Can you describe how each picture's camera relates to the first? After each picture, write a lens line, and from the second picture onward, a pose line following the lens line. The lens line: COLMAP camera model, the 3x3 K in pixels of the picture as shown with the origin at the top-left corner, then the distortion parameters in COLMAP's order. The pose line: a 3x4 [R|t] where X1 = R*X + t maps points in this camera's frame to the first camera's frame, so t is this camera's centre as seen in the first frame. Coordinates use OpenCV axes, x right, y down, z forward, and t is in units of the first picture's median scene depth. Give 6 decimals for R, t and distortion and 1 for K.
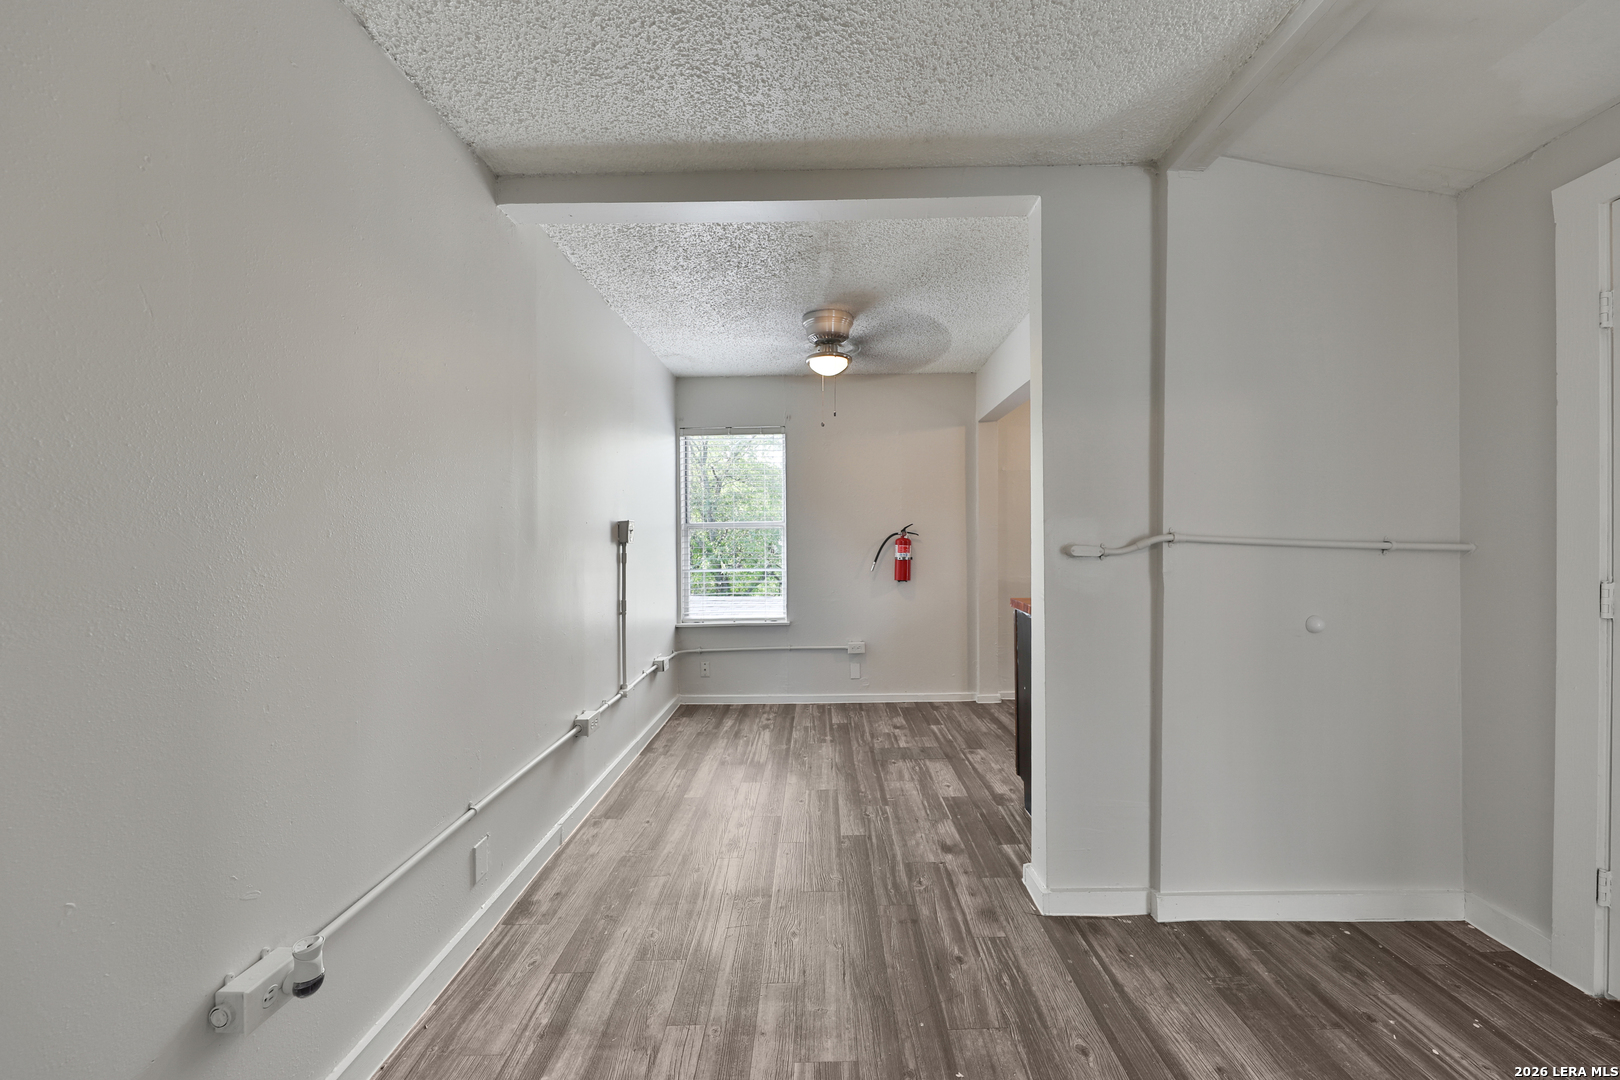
lens RADIAL K [[551.0, 0, 822.6], [0, 551.0, 538.8], [0, 0, 1]] dist [-0.000600, -0.000265]
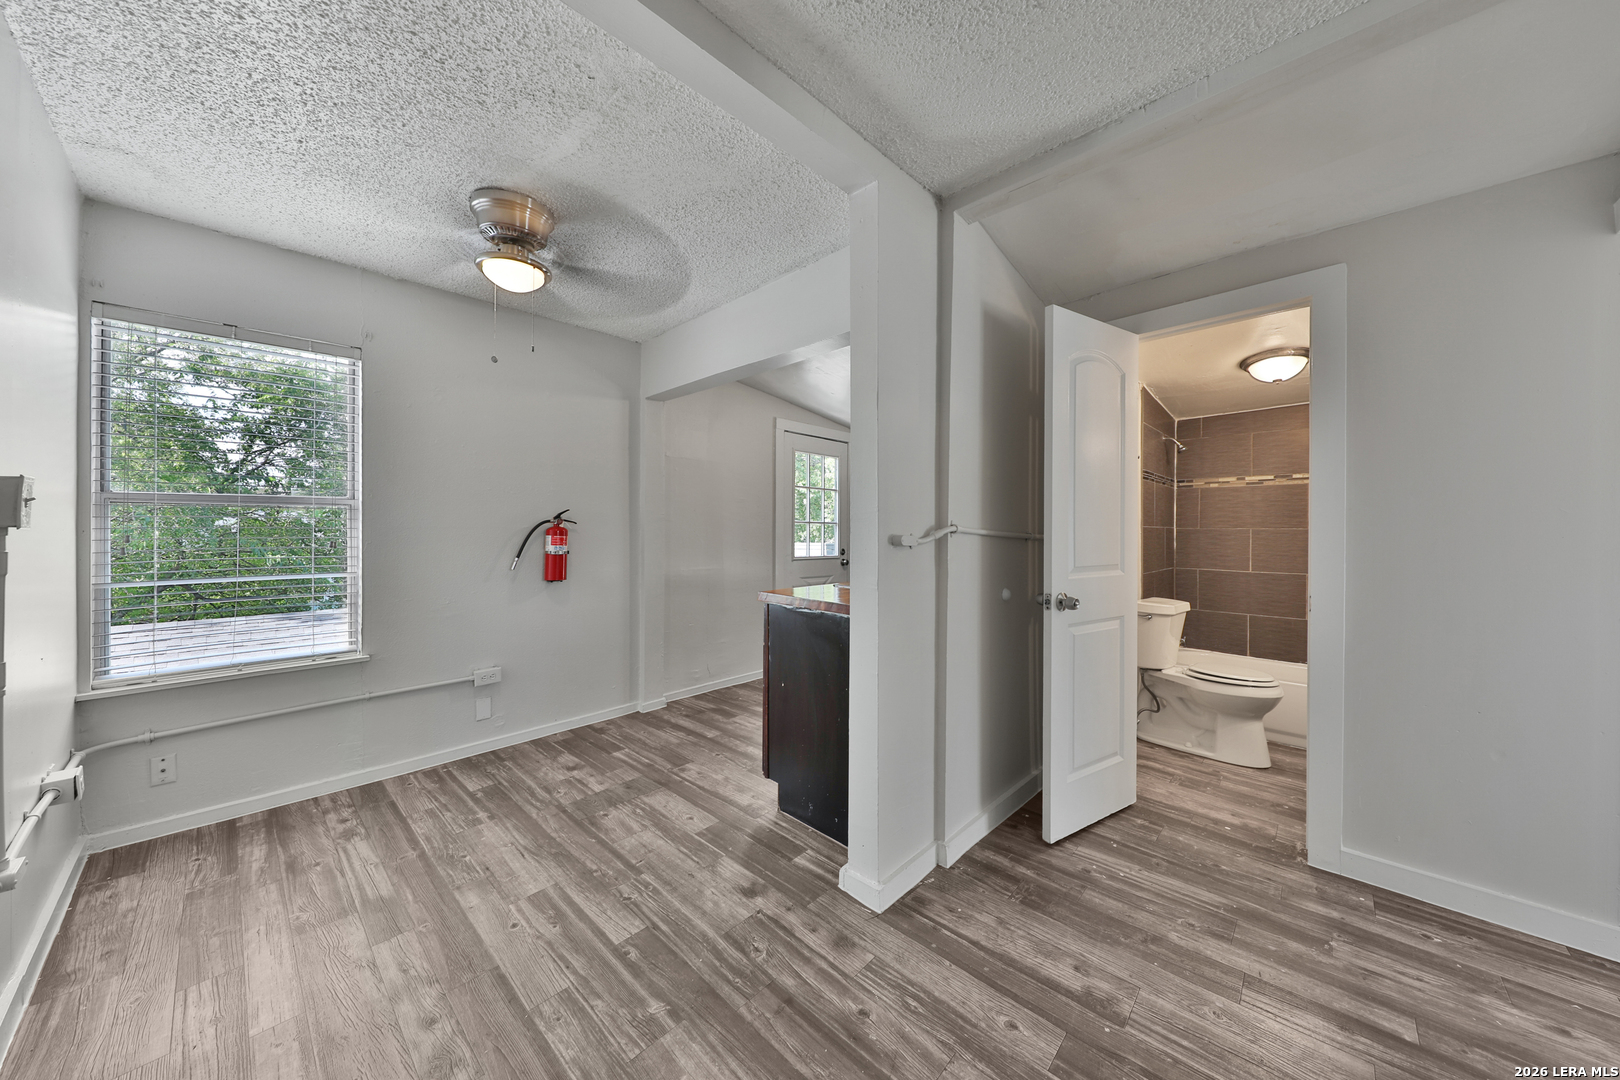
lens RADIAL K [[547.1, 0, 822.2], [0, 547.1, 528.2], [0, 0, 1]] dist [0.010635, -0.006556]
pose [[0.681006, 0.011092, 0.732194, -0.220049], [-0.008251, 0.999938, -0.007473, 0.004227], [-0.732231, -0.000952, 0.681055, 0.231614]]
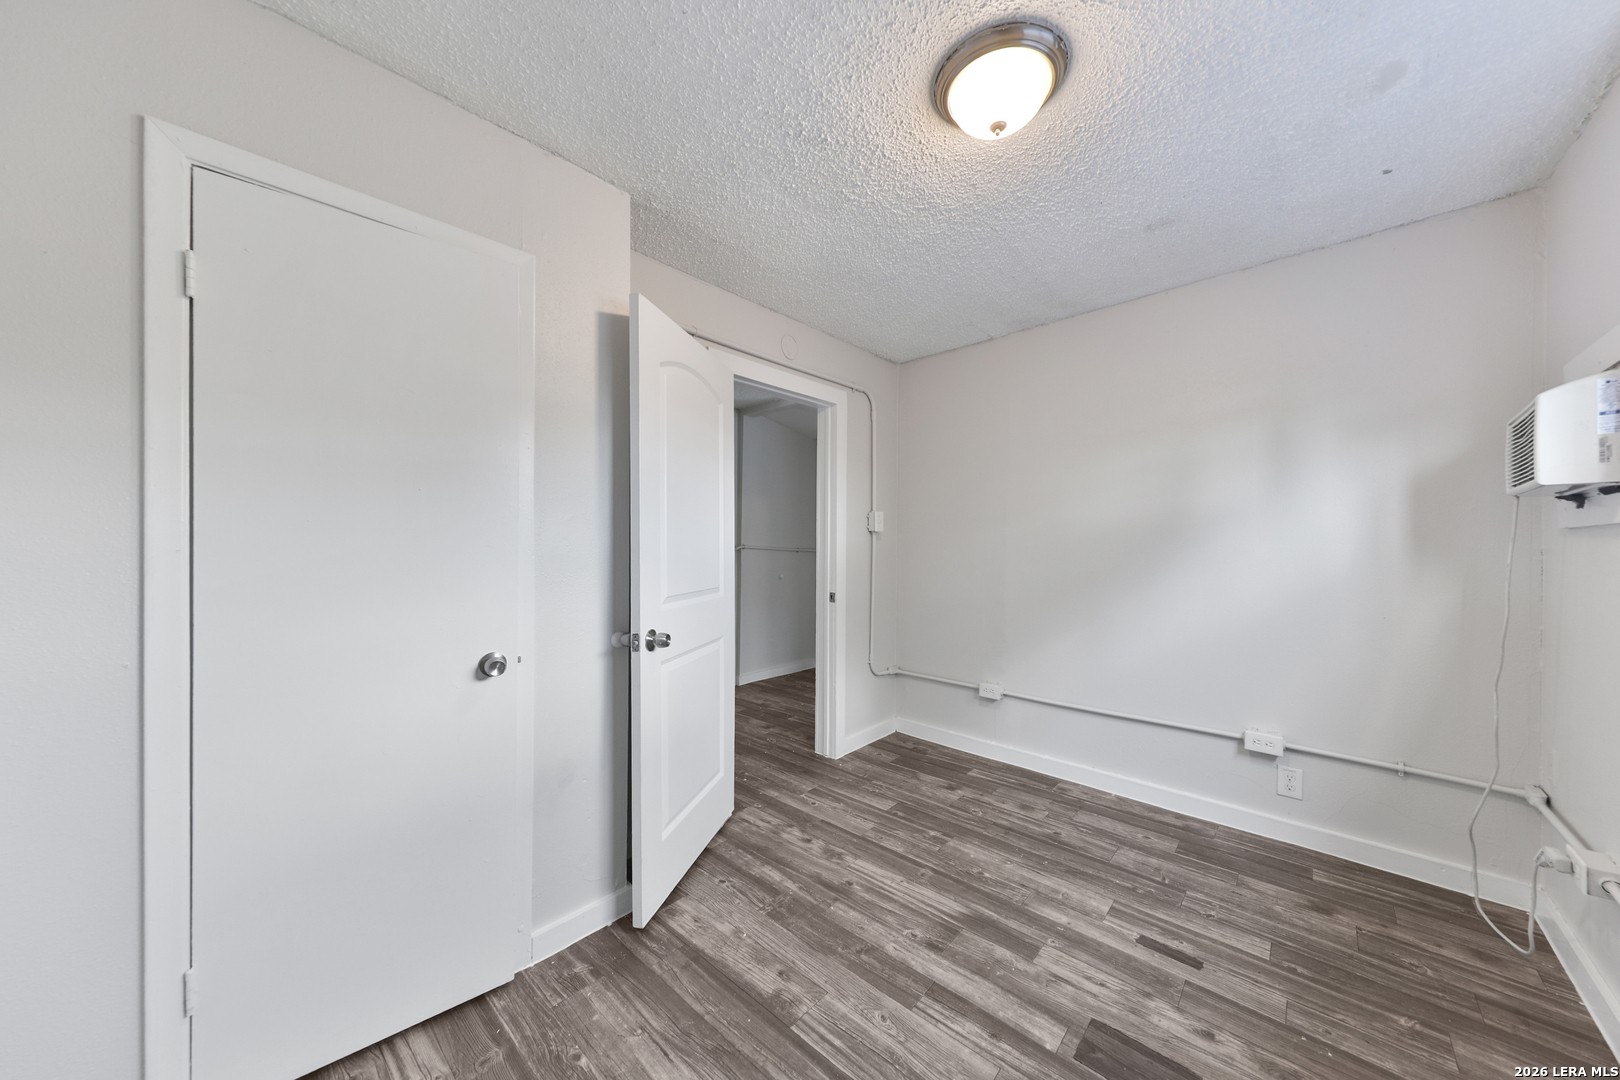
lens RADIAL K [[545.7, 0, 809.4], [0, 545.7, 566.0], [0, 0, 1]] dist [0.000346, 0.000052]
pose [[0.684737, -0.018467, 0.728557, -0.637990], [-0.002404, 0.999616, 0.027597, 0.000405], [-0.728787, -0.020649, 0.684429, 0.684205]]
